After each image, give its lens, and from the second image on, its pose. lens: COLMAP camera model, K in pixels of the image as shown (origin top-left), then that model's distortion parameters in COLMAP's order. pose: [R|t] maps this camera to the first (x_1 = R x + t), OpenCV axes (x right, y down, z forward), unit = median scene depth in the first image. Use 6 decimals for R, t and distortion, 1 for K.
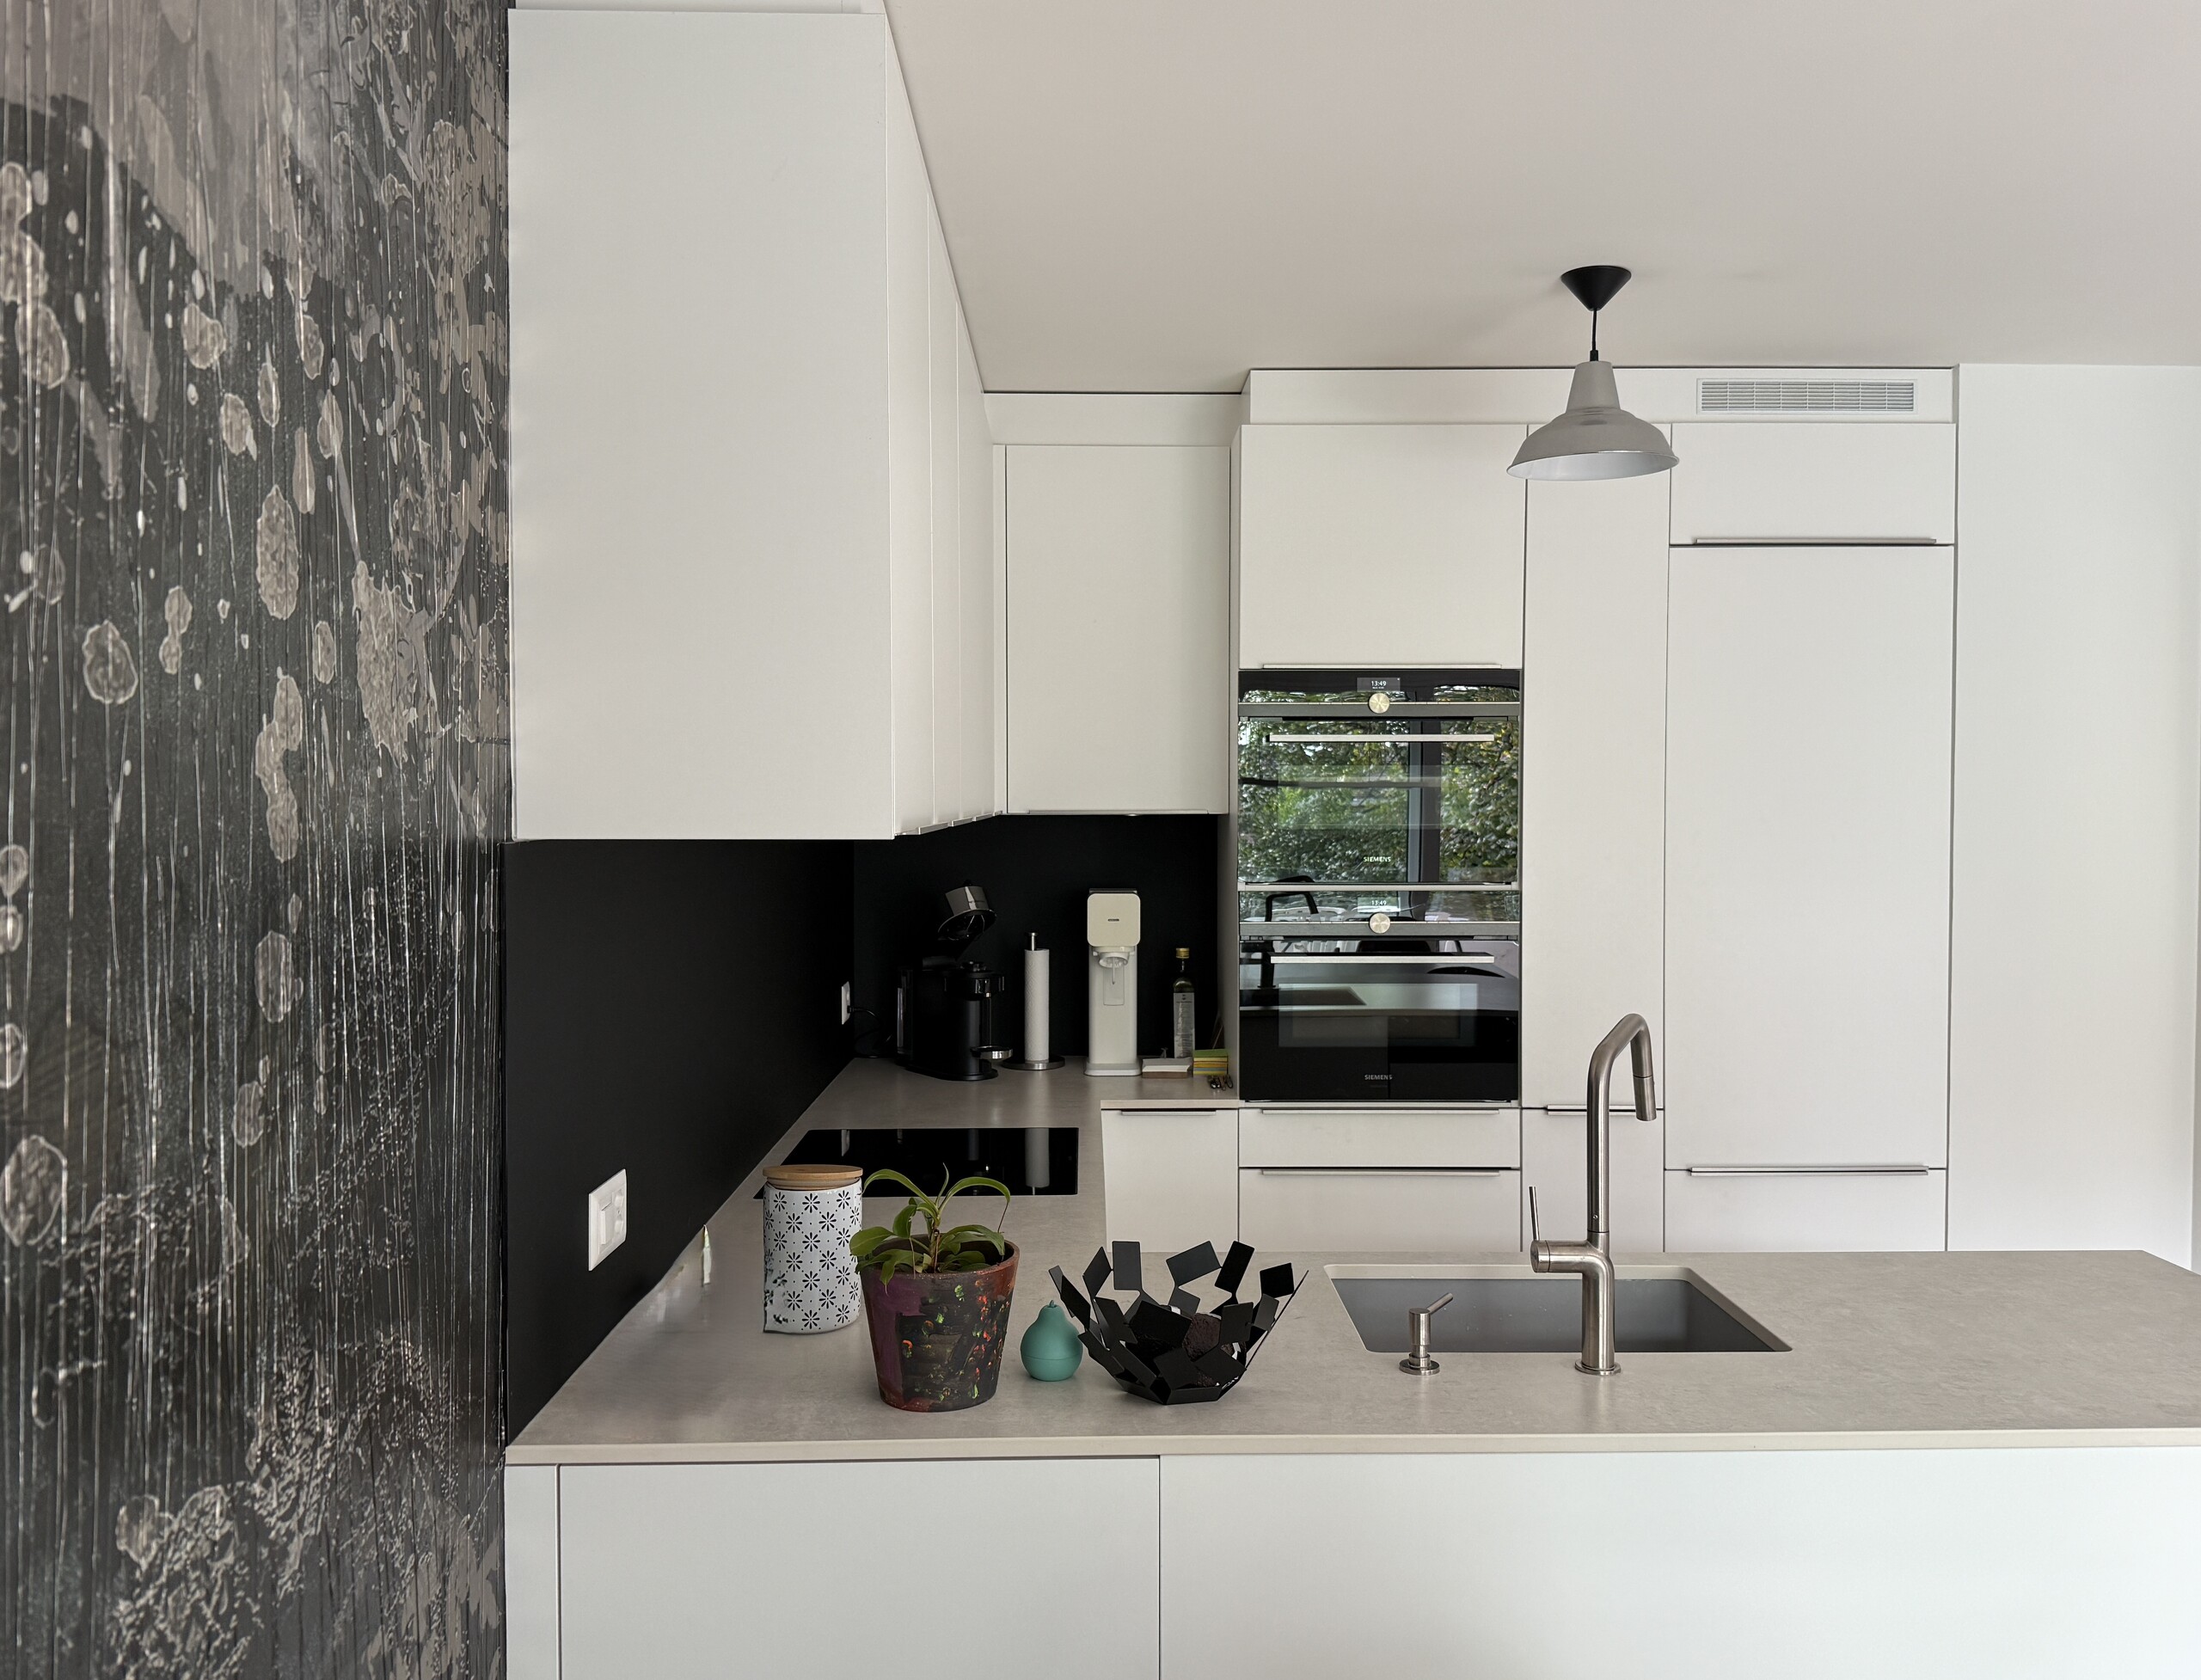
lens RADIAL K [[1818.3, 0, 1100.5], [0, 1818.3, 840.0], [0, 0, 1]] dist [-0.006681, -0.005865]
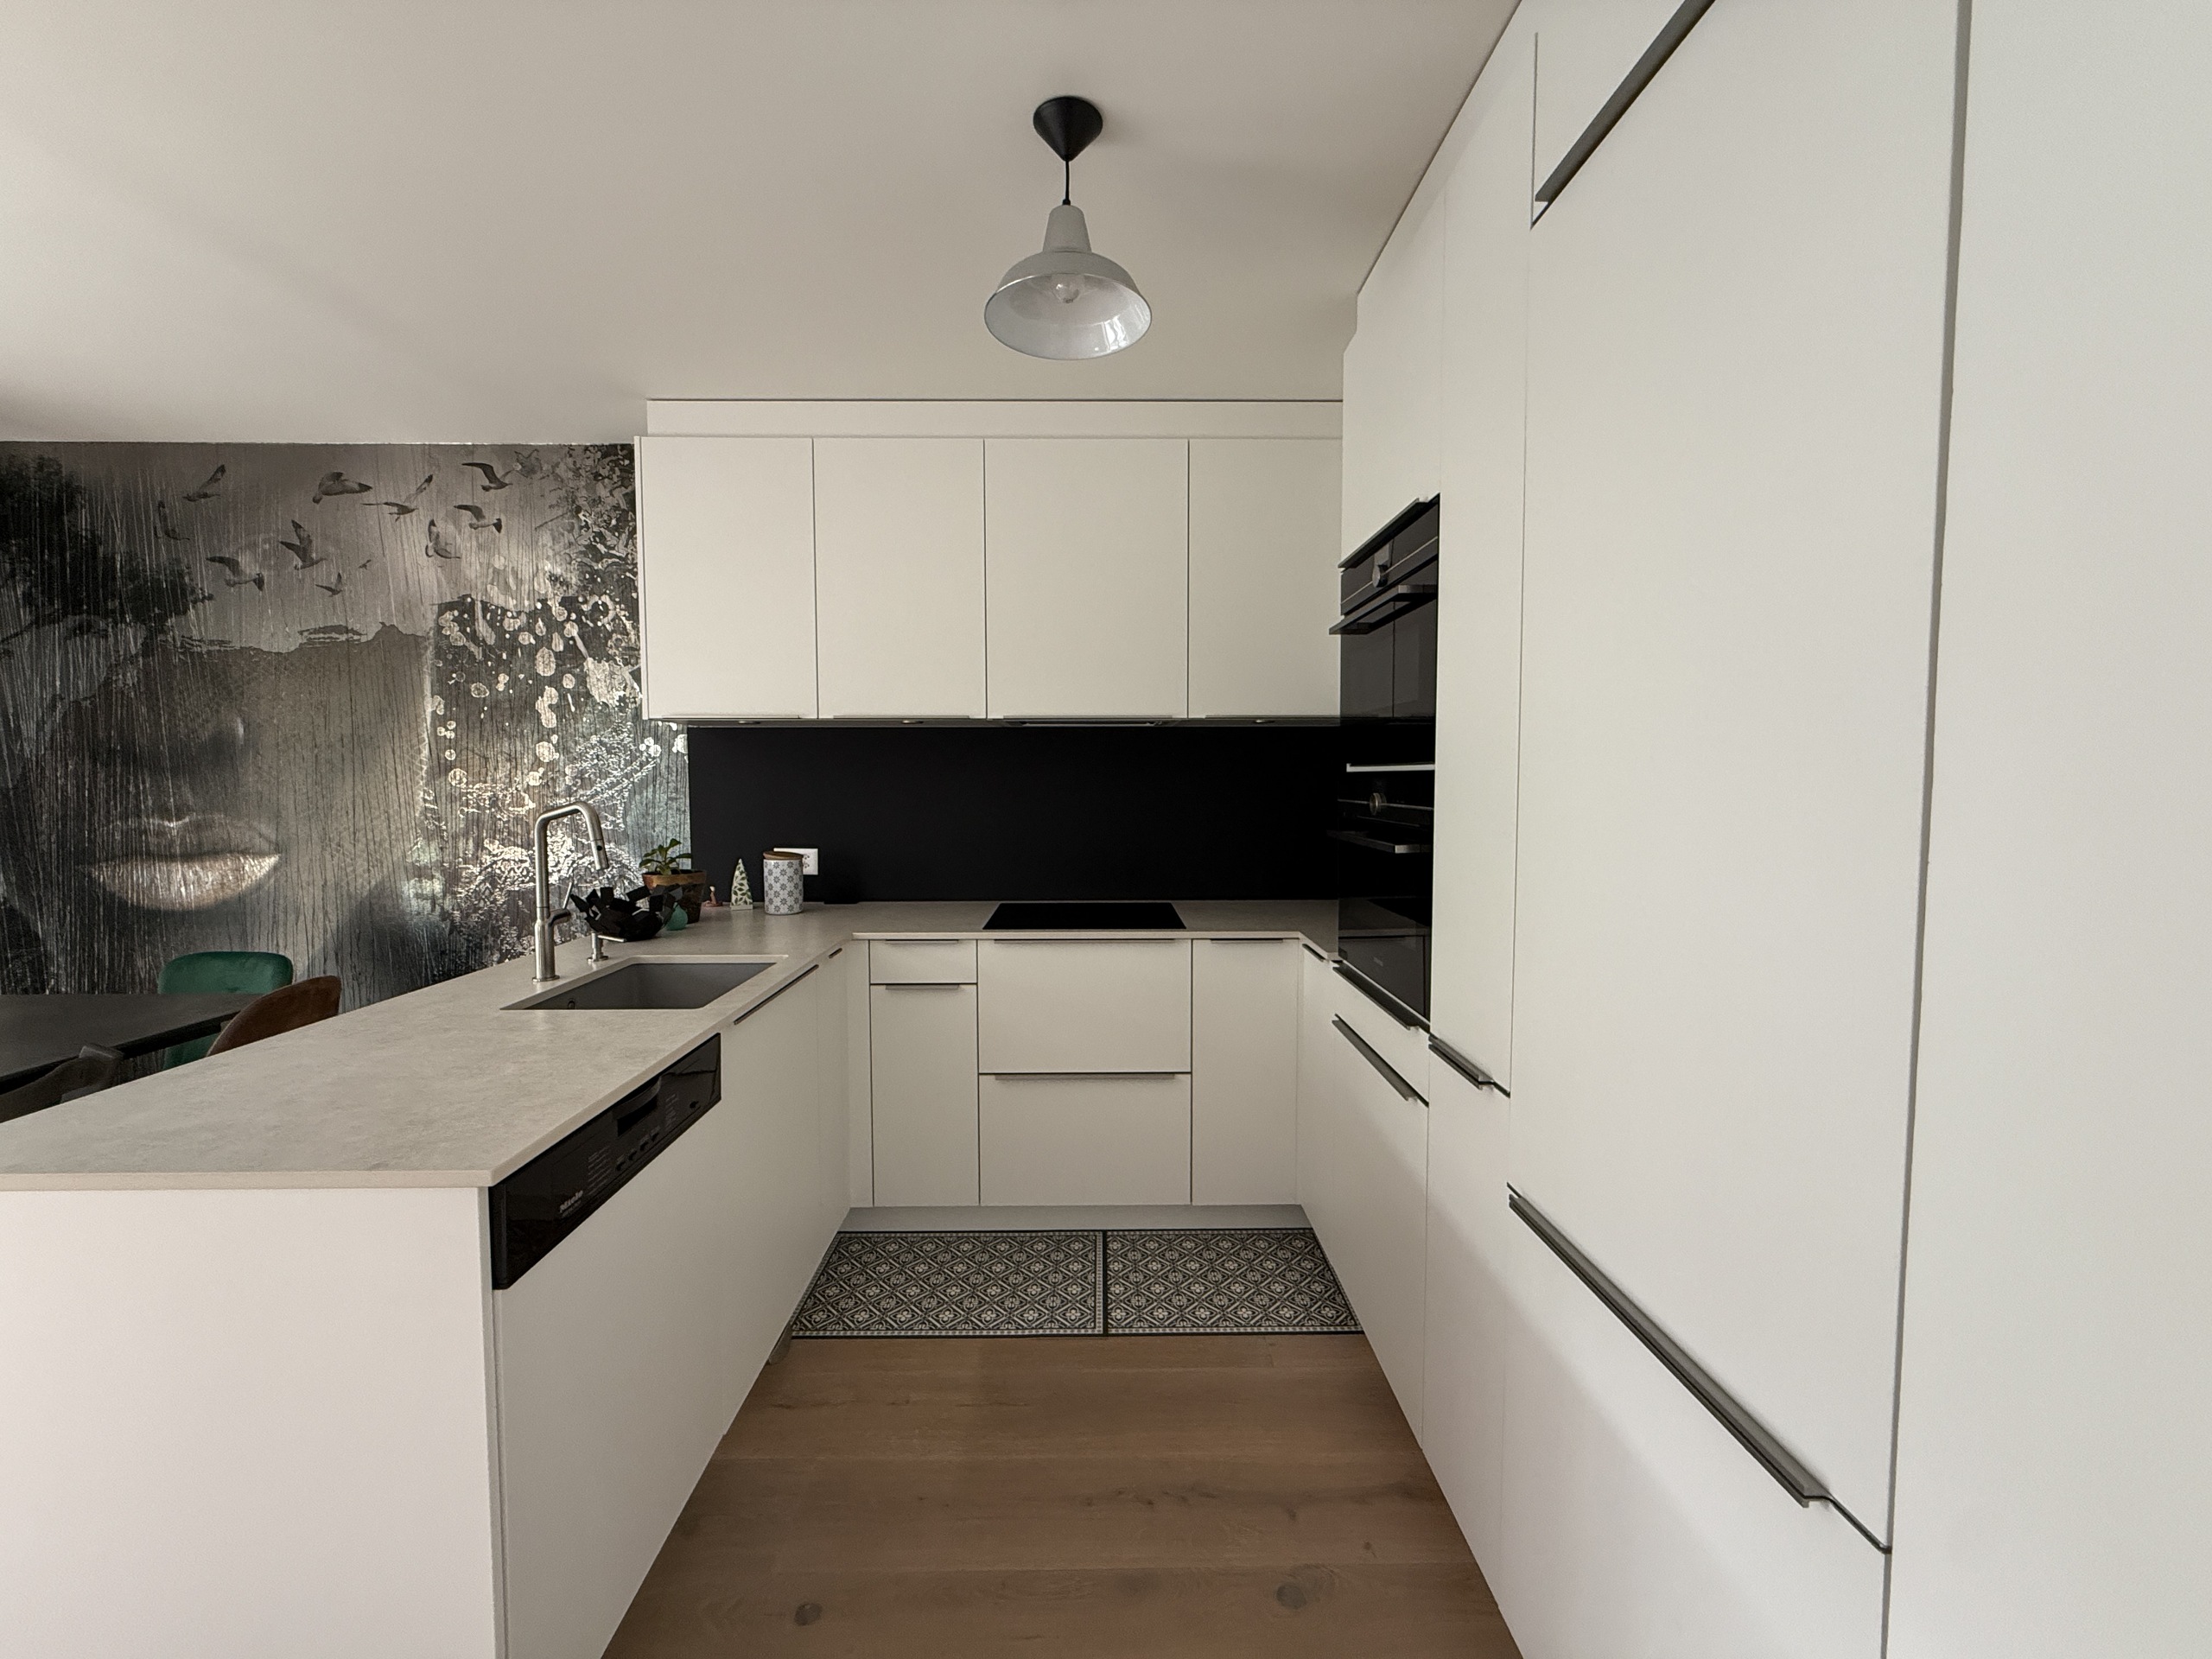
lens RADIAL K [[881.0, 0, 1106.0], [0, 881.0, 829.5], [0, 0, 1]] dist [-0.004280, 0.000037]
pose [[-0.006638, 0.060577, -0.998141, 1.816522], [-0.026840, 0.997793, 0.060734, 0.097436], [0.999618, 0.027194, -0.004997, 2.439203]]
